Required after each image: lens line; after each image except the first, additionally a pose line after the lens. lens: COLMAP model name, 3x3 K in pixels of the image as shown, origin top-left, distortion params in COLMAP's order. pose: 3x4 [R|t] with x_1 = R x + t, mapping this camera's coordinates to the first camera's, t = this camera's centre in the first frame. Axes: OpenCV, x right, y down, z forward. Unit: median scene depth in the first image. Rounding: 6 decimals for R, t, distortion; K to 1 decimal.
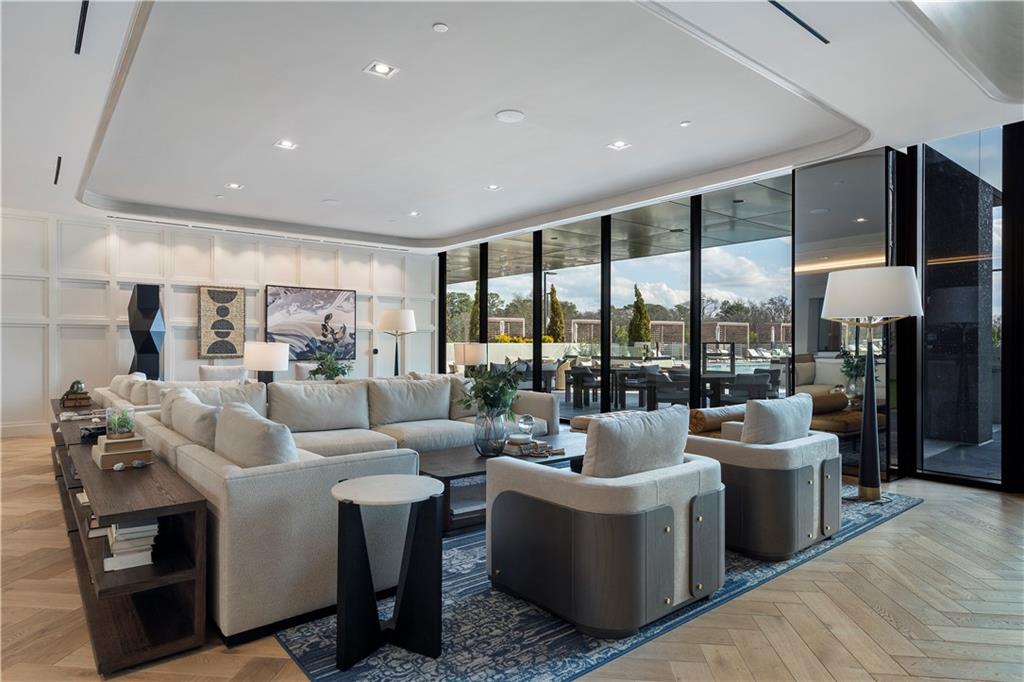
lens RADIAL K [[590.8, 0, 501.3], [0, 590.8, 339.5], [0, 0, 1]] dist [0.017382, -0.000198]
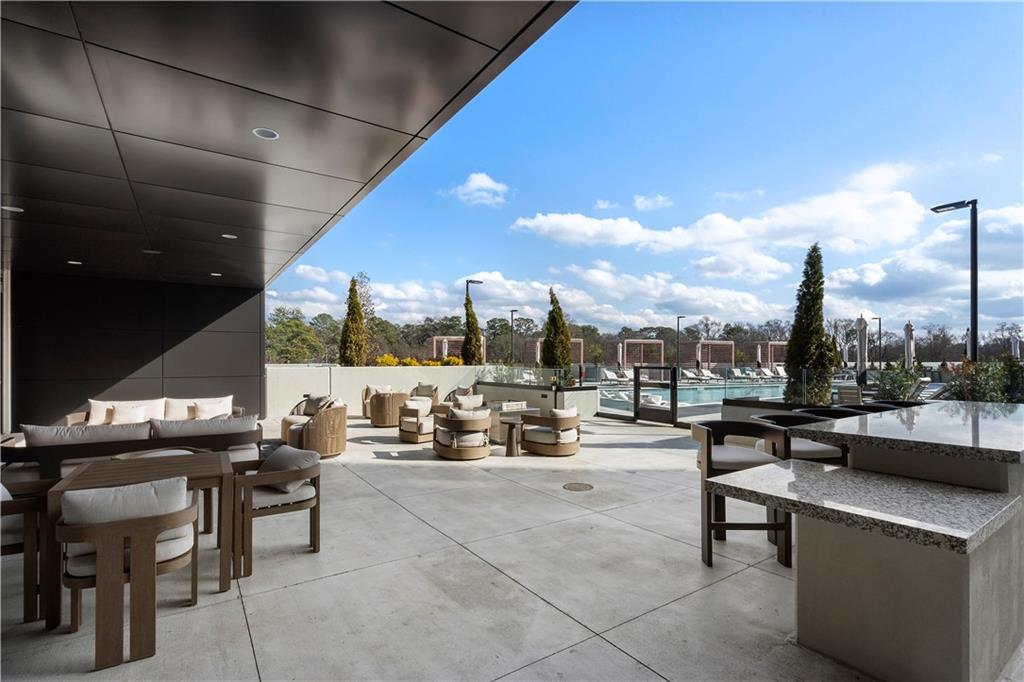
lens RADIAL K [[470.9, 0, 506.3], [0, 470.9, 351.6], [0, 0, 1]] dist [-0.001270, -0.000422]
pose [[0.996352, -0.002337, -0.085306, 0.526397], [0.001367, 0.999934, -0.011428, -0.015089], [0.085327, 0.011270, 0.996289, 0.959353]]
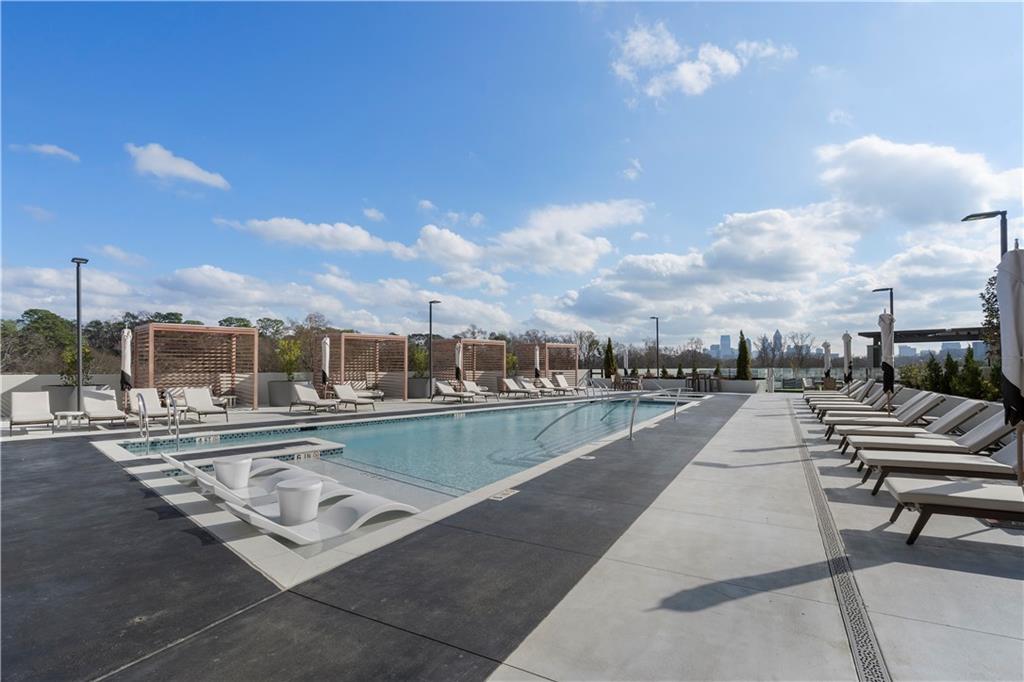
lens RADIAL K [[470.9, 0, 506.3], [0, 470.9, 351.6], [0, 0, 1]] dist [-0.001270, -0.000422]
pose [[0.926753, 0.007557, 0.375596, 0.951711], [0.003498, 0.999581, -0.028742, 0.000542], [-0.375655, 0.027951, 0.926338, 2.203729]]
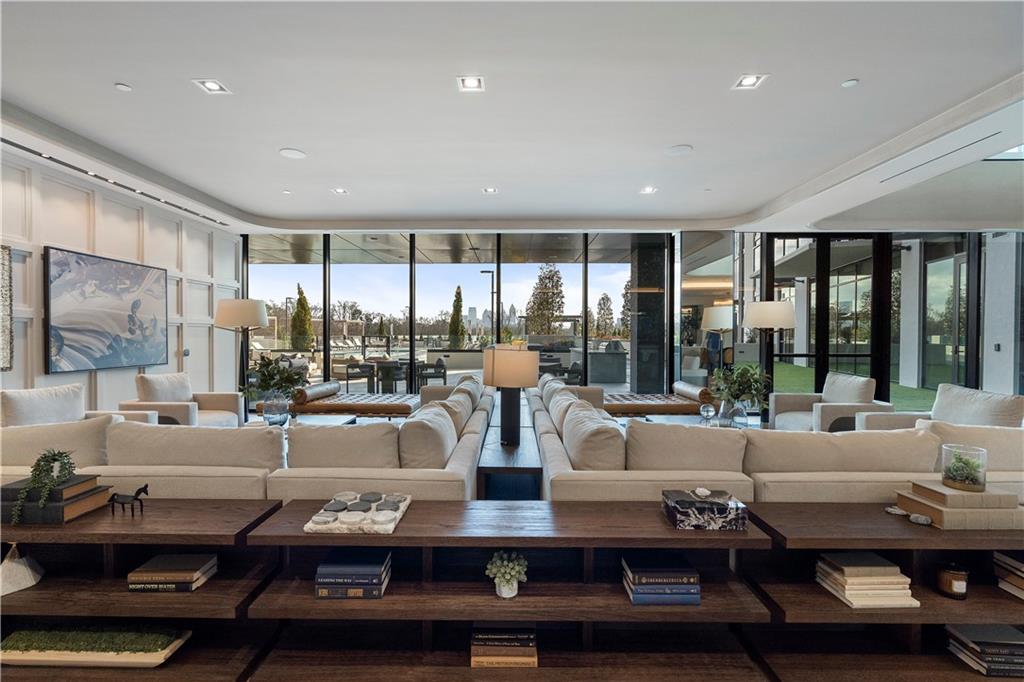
lens RADIAL K [[470.9, 0, 506.3], [0, 470.9, 351.6], [0, 0, 1]] dist [-0.001270, -0.000422]
pose [[0.632386, -0.027913, 0.774150, -0.491215], [-0.004605, 0.999197, 0.039789, -0.007934], [-0.774640, -0.028727, 0.631750, 0.357317]]
